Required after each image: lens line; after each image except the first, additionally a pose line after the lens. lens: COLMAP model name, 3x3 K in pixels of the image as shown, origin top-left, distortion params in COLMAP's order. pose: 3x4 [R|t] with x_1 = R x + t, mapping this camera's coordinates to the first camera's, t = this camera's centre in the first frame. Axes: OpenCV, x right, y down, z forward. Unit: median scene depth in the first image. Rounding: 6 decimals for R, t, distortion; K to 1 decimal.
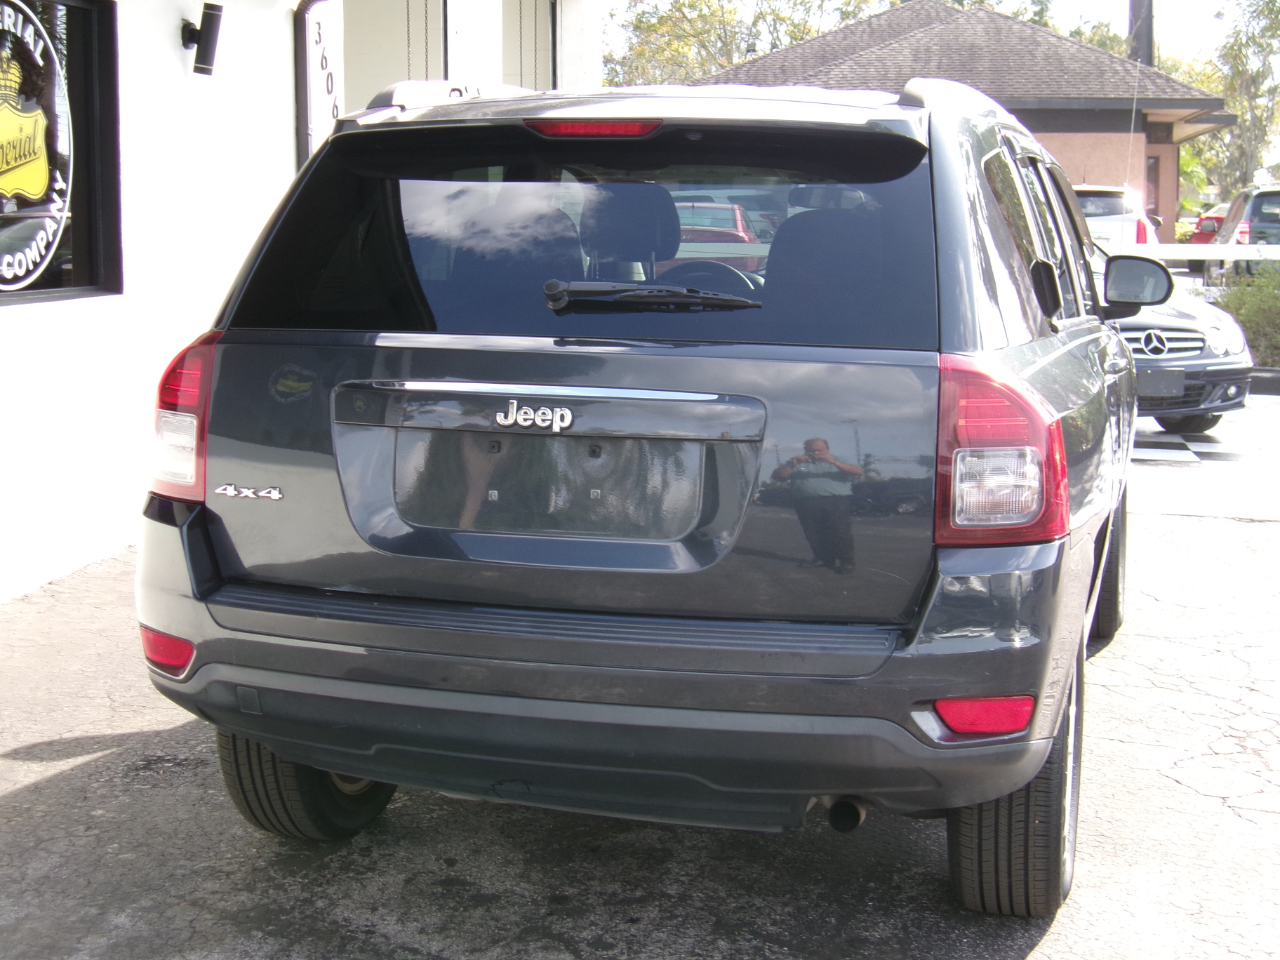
lens RADIAL K [[1959.5, 0, 637.9], [0, 1959.5, 533.6], [0, 0, 1]] dist [-0.098935, -0.073006]
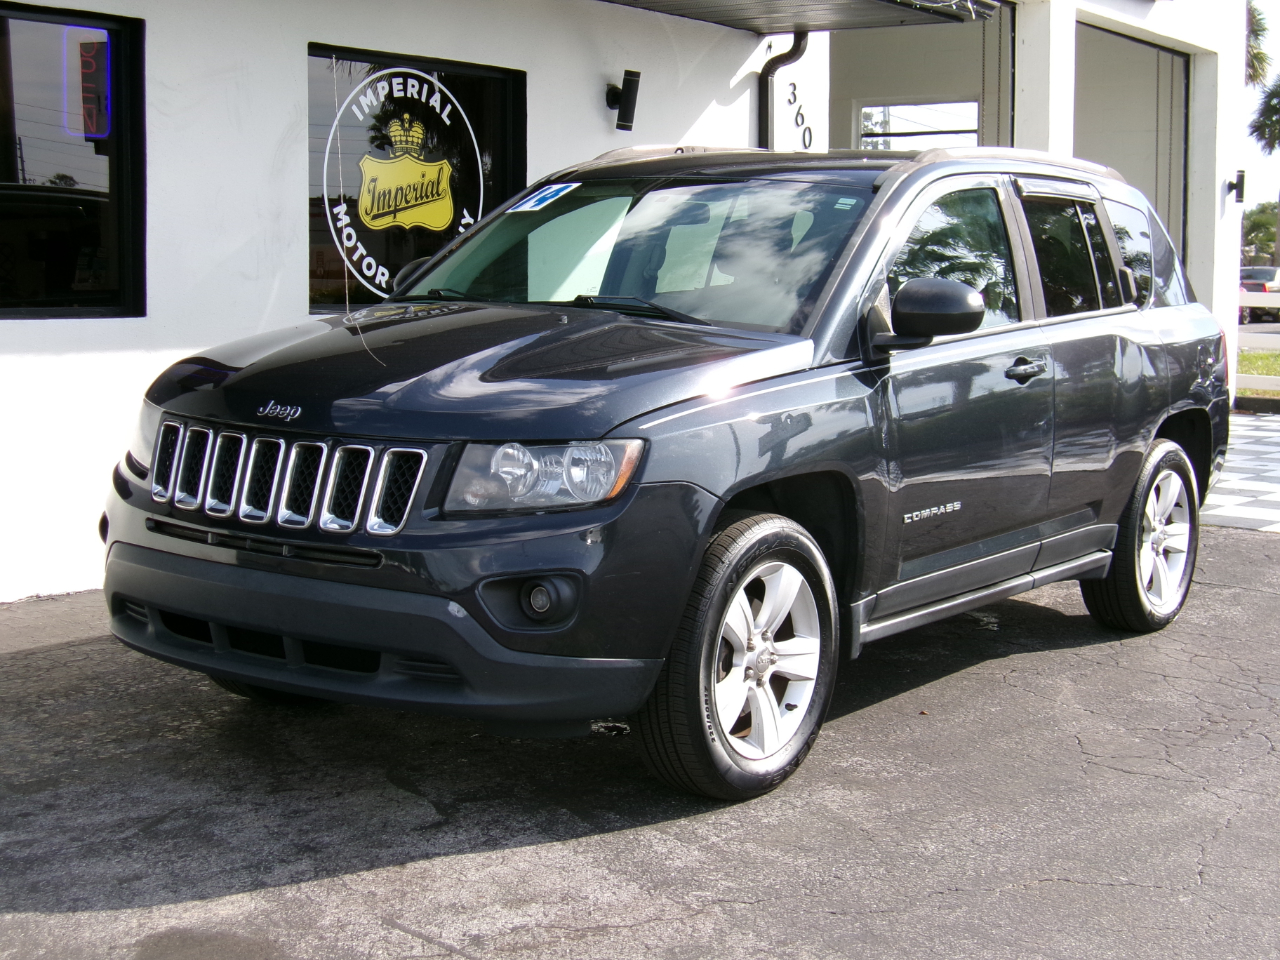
lens RADIAL K [[1959.5, 0, 637.9], [0, 1959.5, 533.6], [0, 0, 1]] dist [-0.098935, -0.073006]
pose [[0.896981, 0.061108, -0.437825, 0.651475], [-0.075258, 0.997051, -0.015022, 0.056359], [0.435616, 0.046424, 0.898935, -0.130327]]
